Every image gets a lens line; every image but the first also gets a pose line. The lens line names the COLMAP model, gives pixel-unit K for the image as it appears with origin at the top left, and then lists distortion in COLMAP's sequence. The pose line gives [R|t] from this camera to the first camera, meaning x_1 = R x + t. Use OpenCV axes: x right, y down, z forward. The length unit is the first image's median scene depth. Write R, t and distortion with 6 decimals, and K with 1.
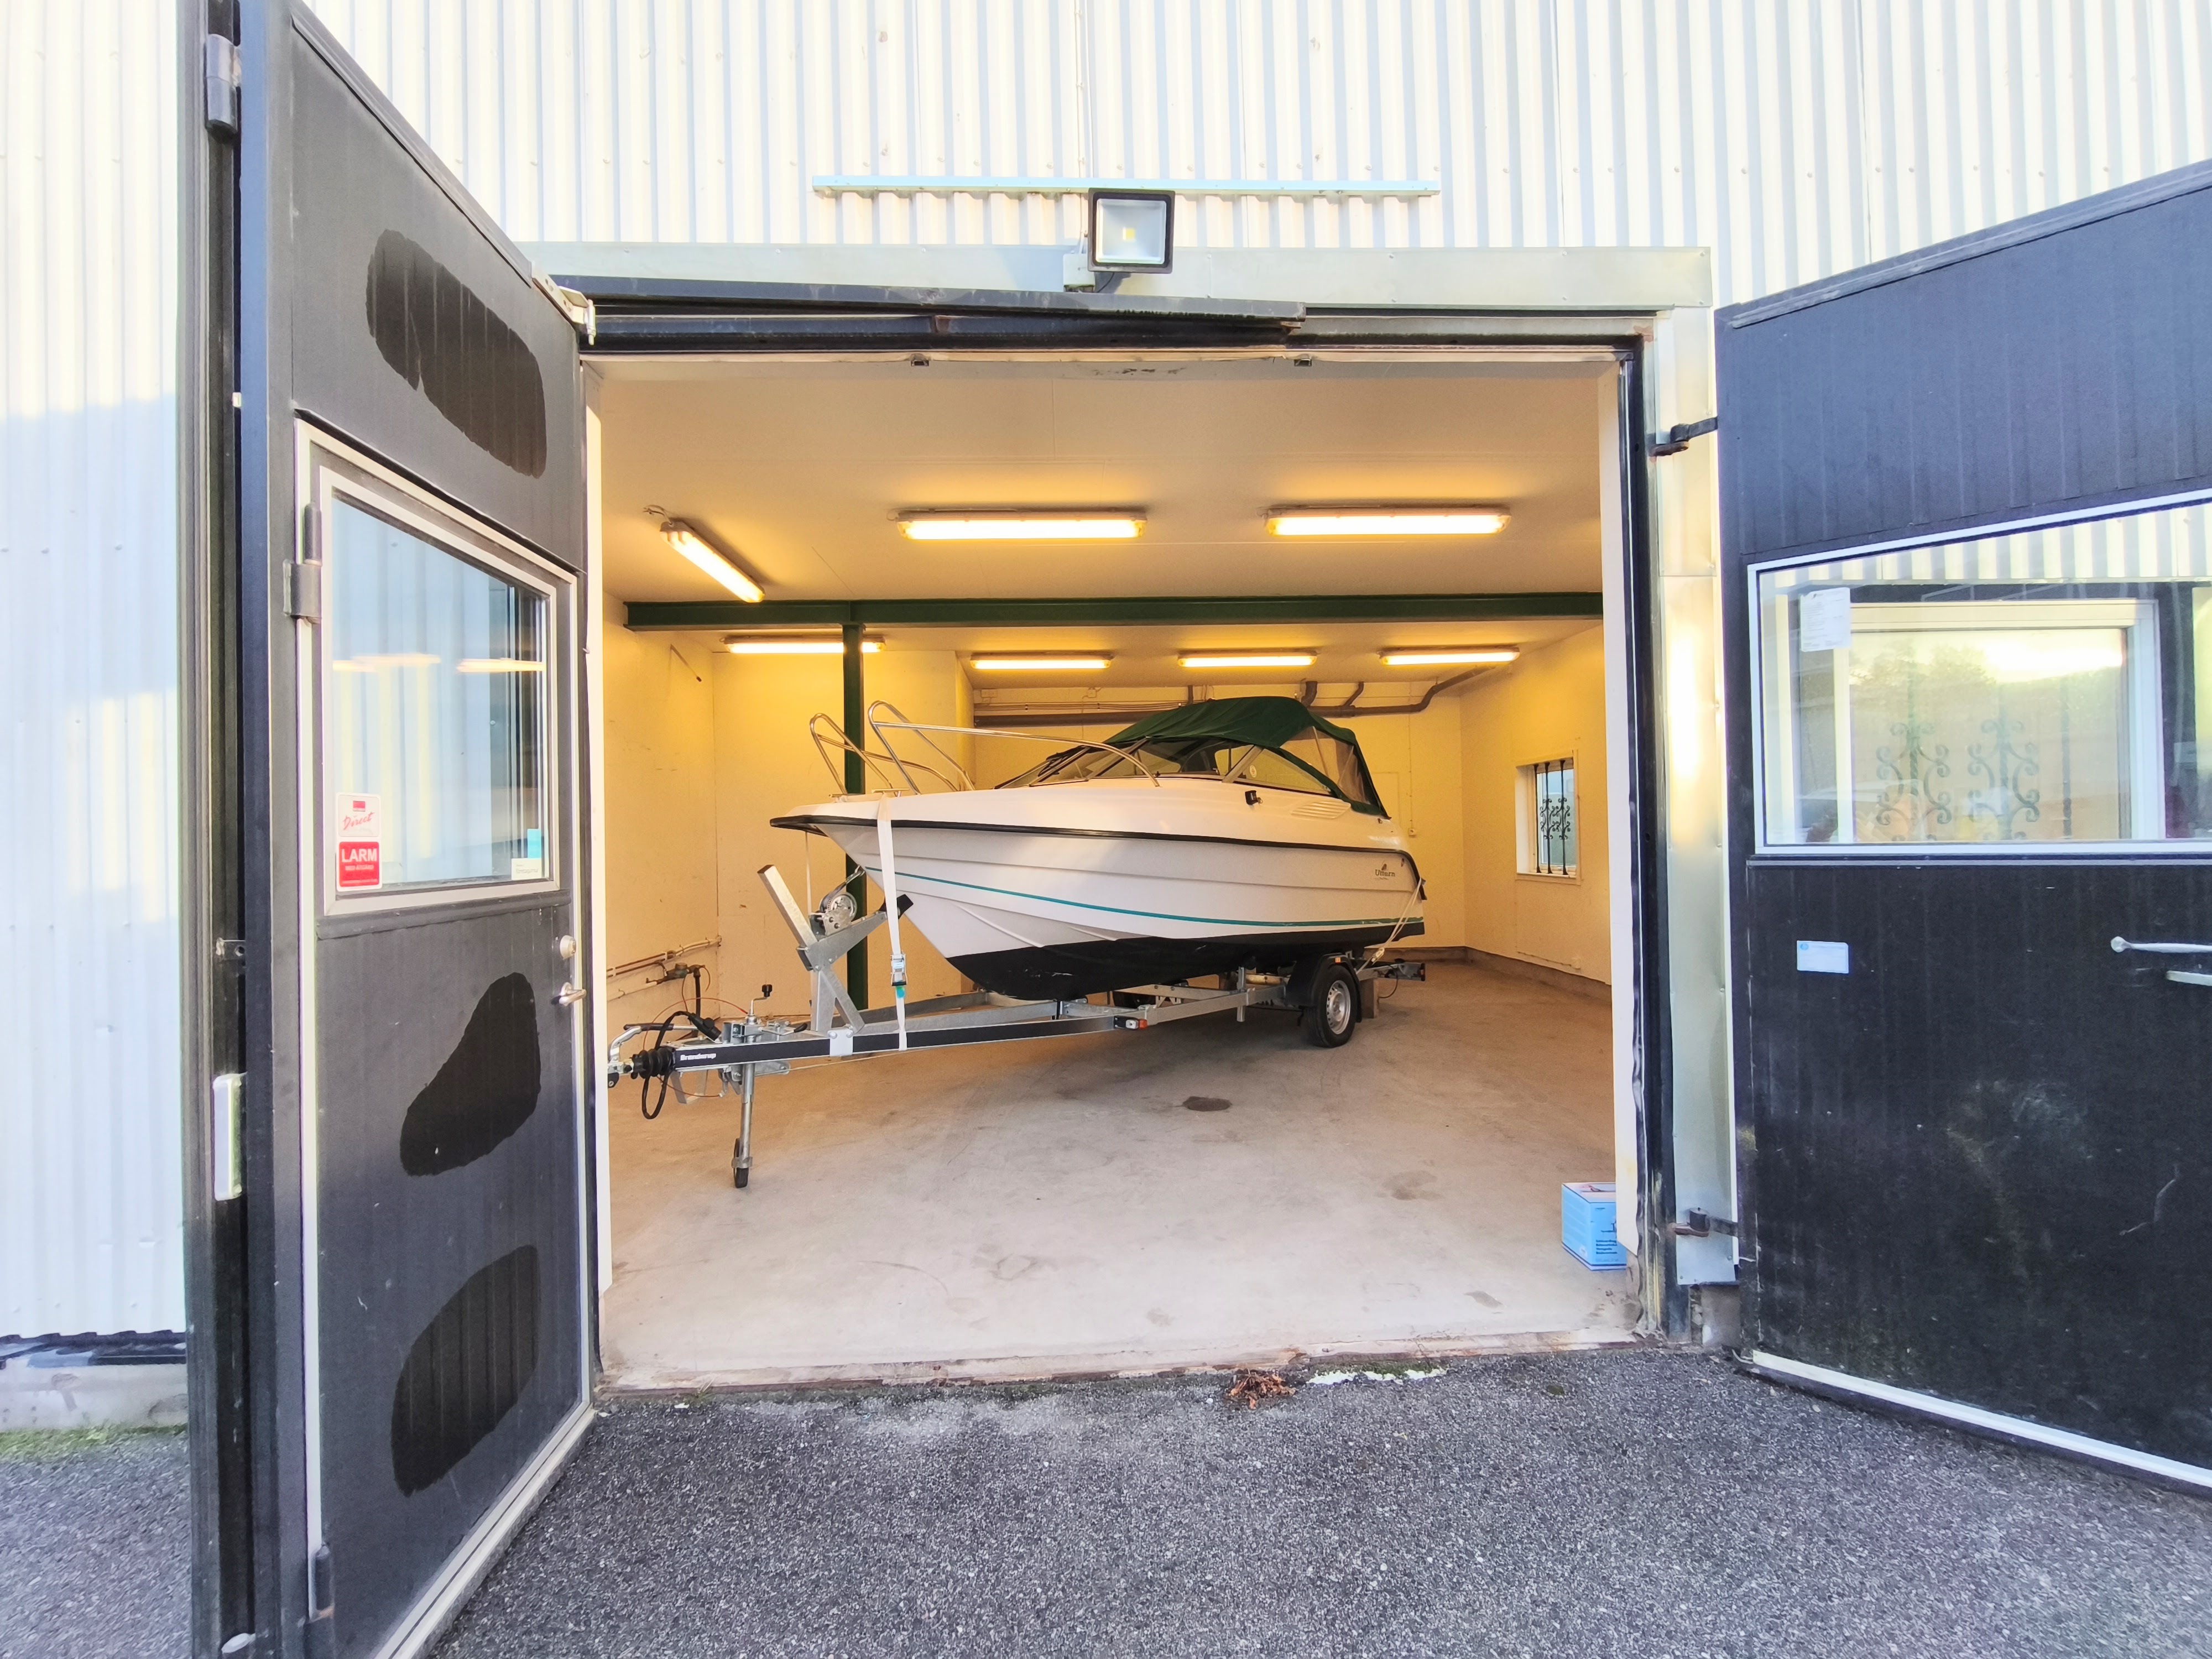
lens RADIAL K [[922.7, 0, 1098.1], [0, 922.7, 827.5], [0, 0, 1]] dist [-0.002425, -0.001102]
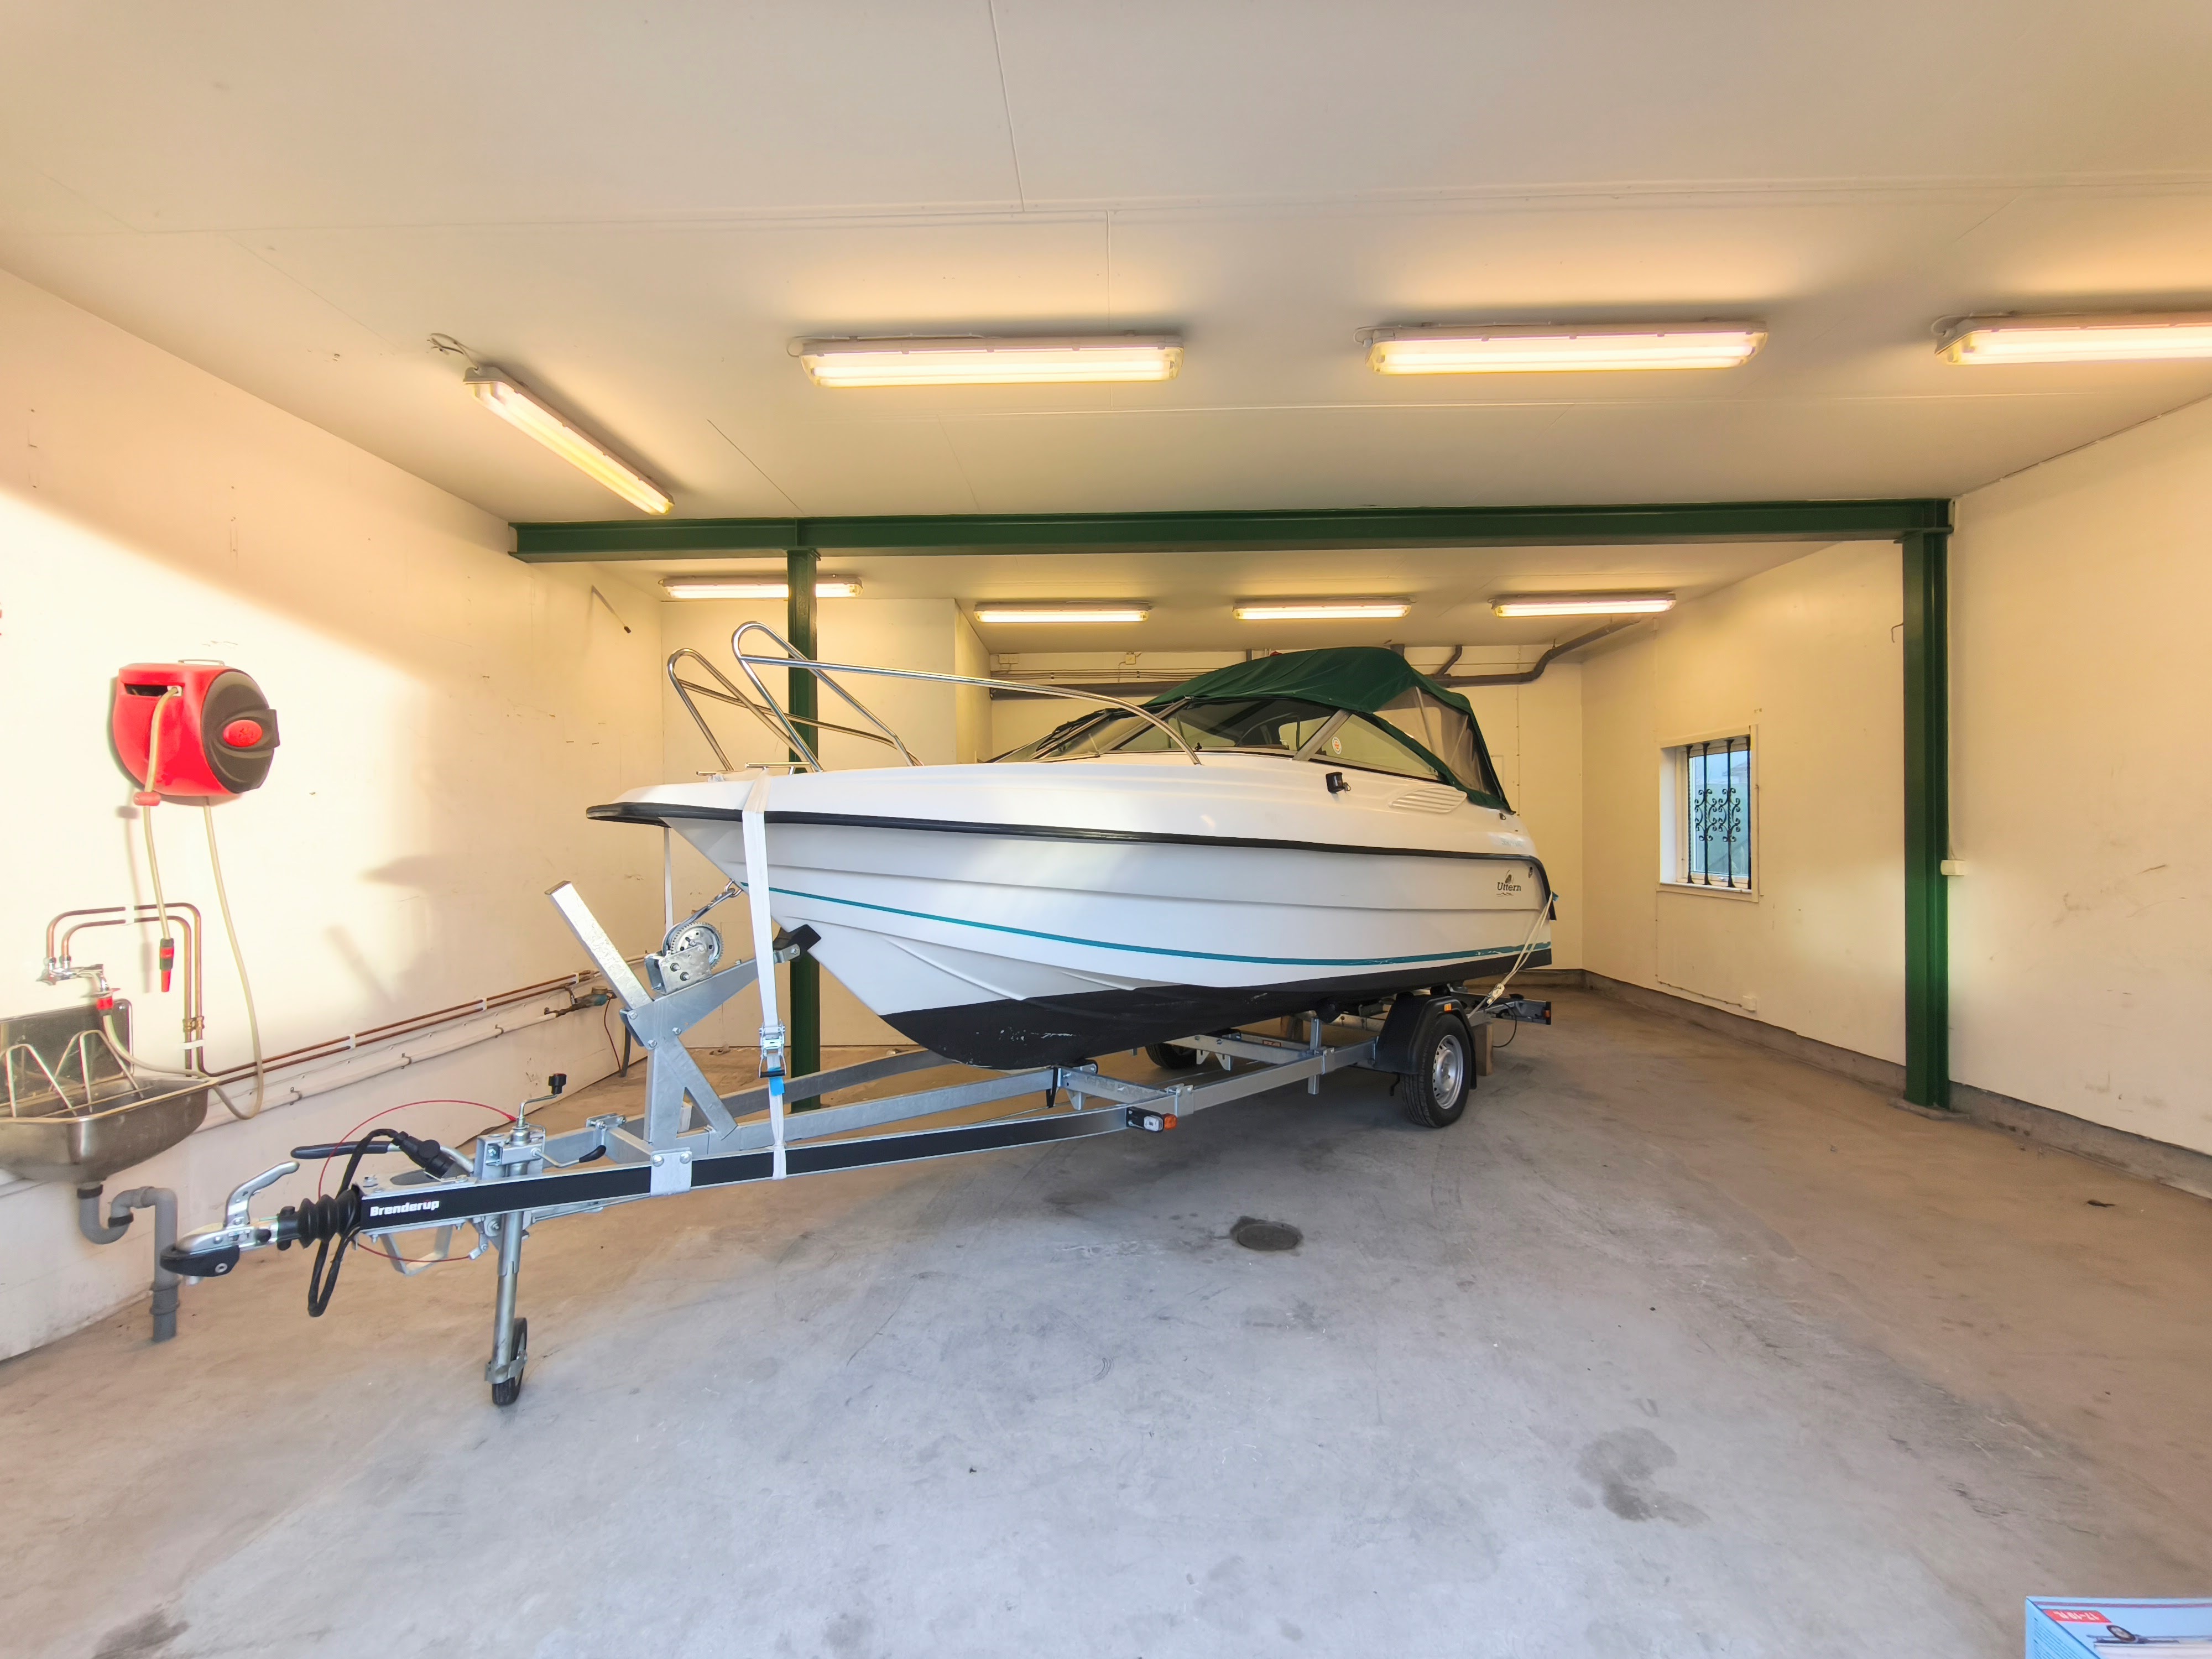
lens RADIAL K [[922.7, 0, 1110.6], [0, 922.7, 826.6], [0, 0, 1]] dist [-0.002425, -0.001102]
pose [[0.998797, 0.010353, -0.047934, 0.034505], [-0.009806, 0.999884, 0.011635, -0.006264], [0.048049, -0.011151, 0.998783, 0.327381]]
